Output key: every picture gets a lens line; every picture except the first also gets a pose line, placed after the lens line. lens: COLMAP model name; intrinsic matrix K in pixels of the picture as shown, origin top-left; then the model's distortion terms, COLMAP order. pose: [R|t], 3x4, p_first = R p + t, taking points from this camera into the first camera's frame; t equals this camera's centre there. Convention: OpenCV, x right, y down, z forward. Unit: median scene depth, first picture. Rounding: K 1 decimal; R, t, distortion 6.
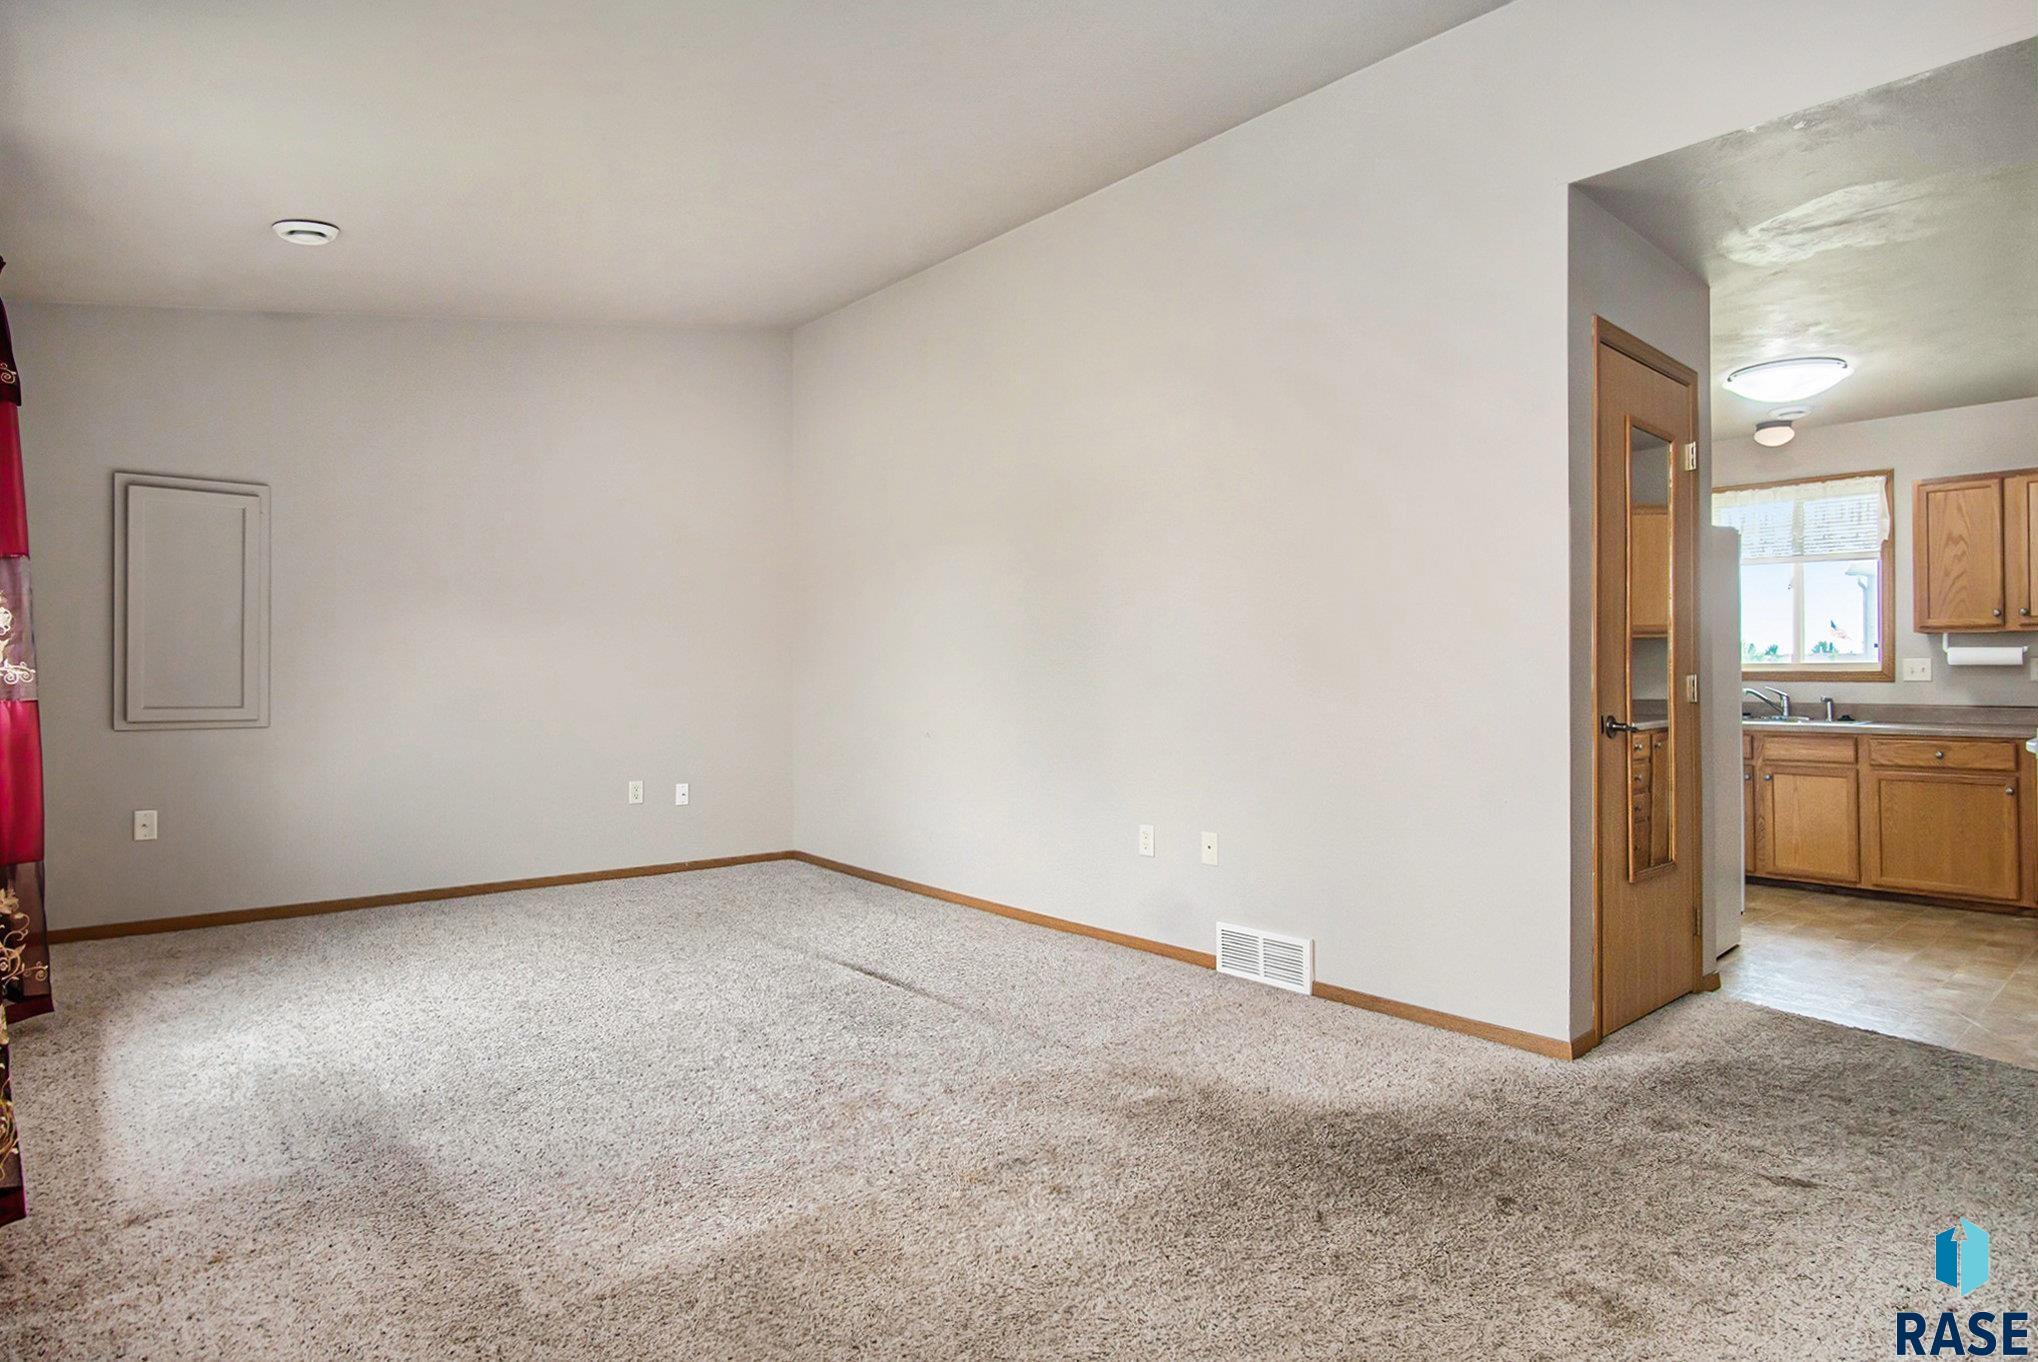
lens RADIAL K [[1111.5, 0, 996.6], [0, 1111.5, 656.0], [0, 0, 1]] dist [-0.032527, 0.000317]
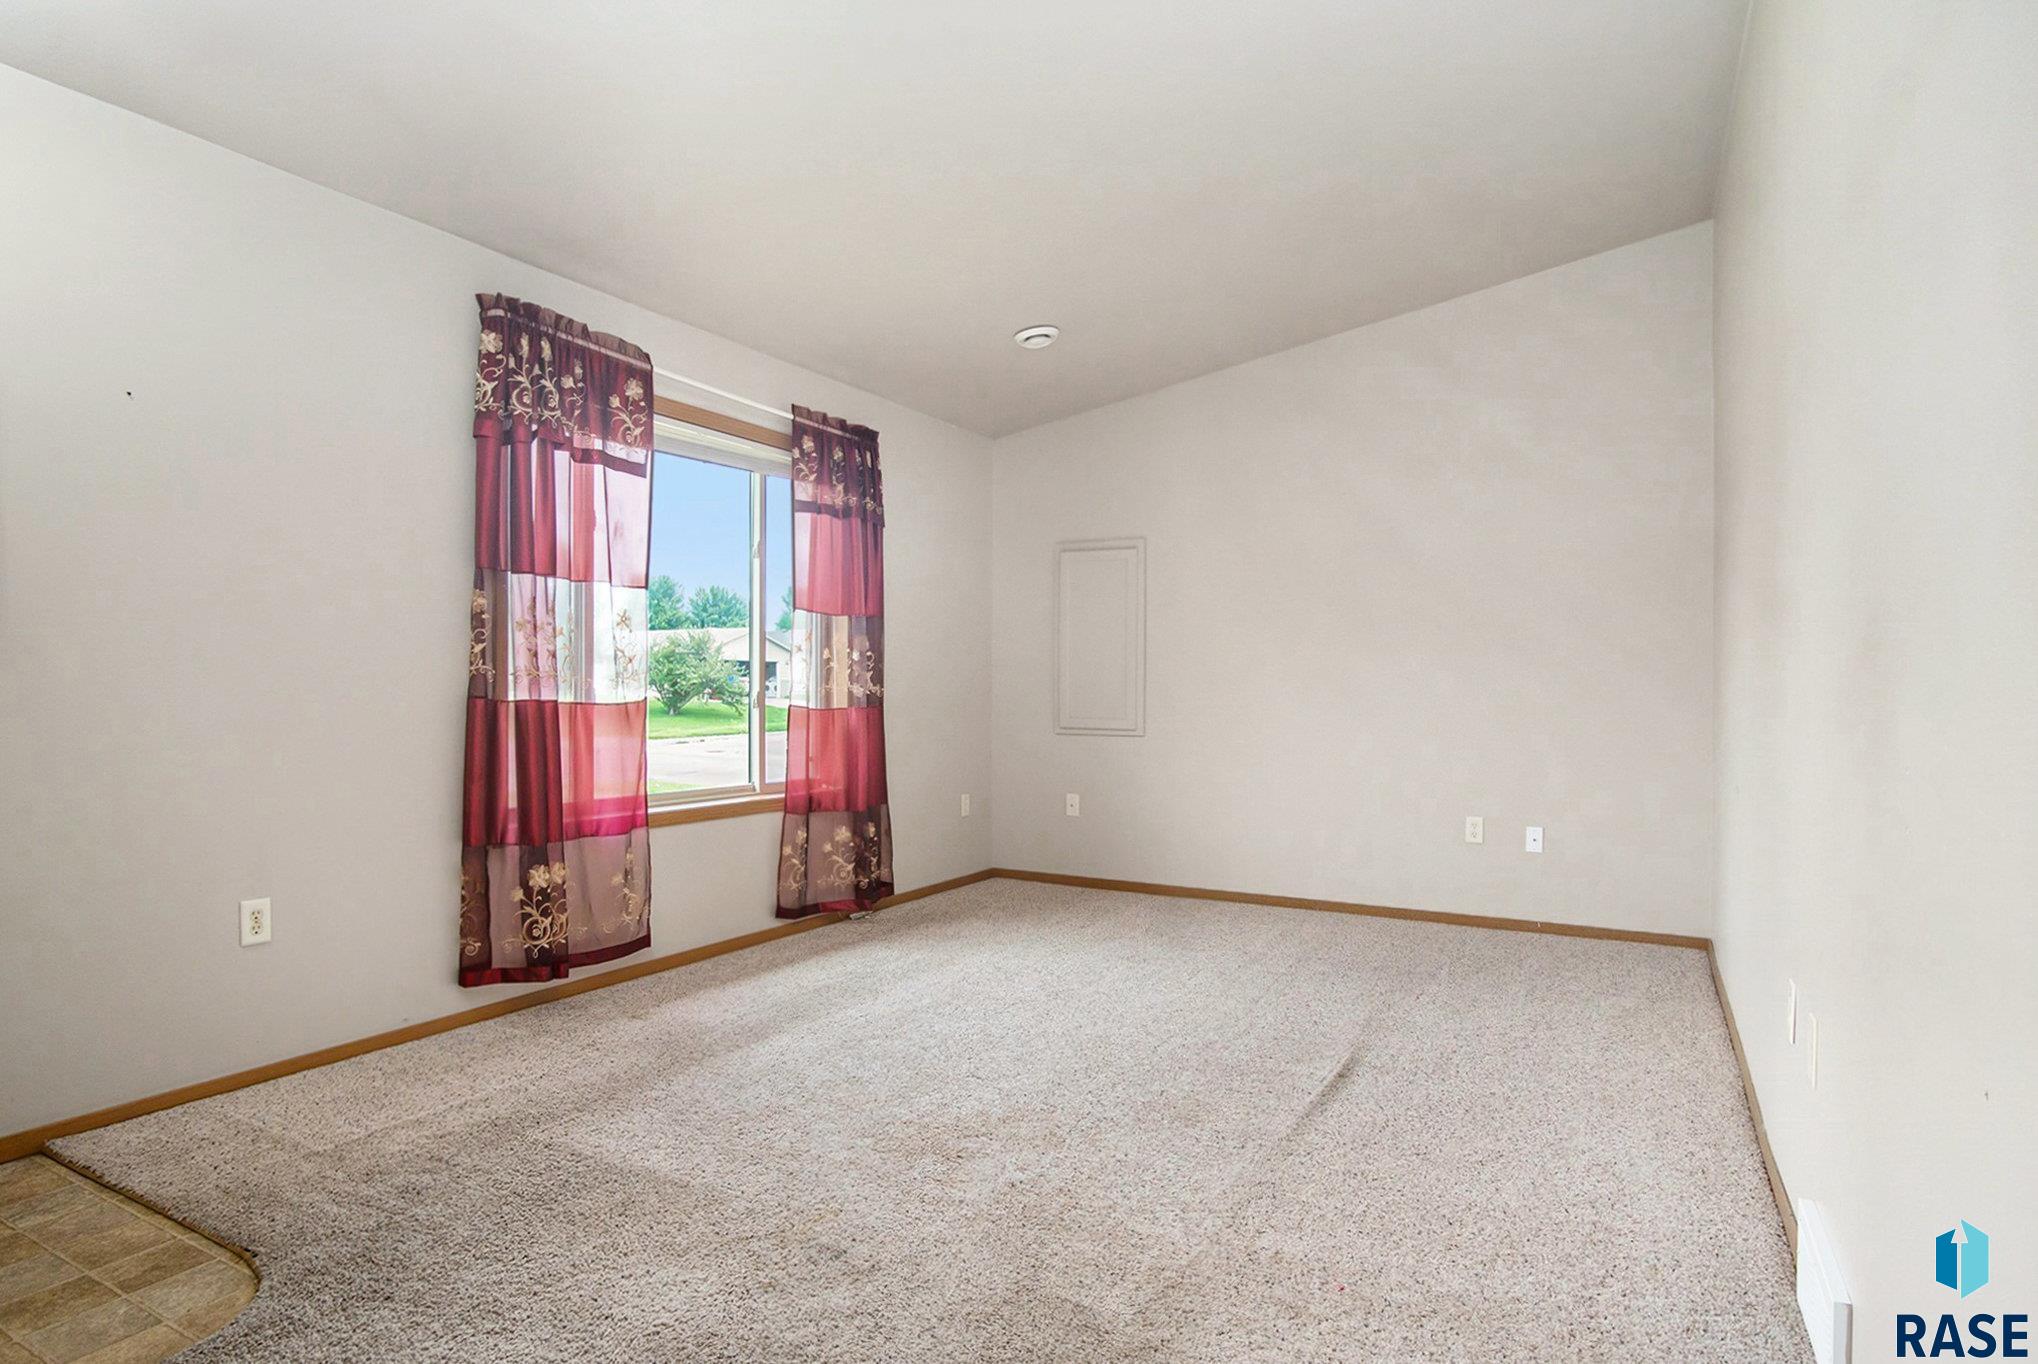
lens RADIAL K [[1122.4, 0, 1021.1], [0, 1122.4, 682.3], [0, 0, 1]] dist [-0.038547, 0.009993]
pose [[0.355635, -0.005512, -0.934609, 0.551005], [0.004784, 0.999980, -0.004077, 0.011788], [0.934613, -0.003022, 0.355654, 0.518147]]
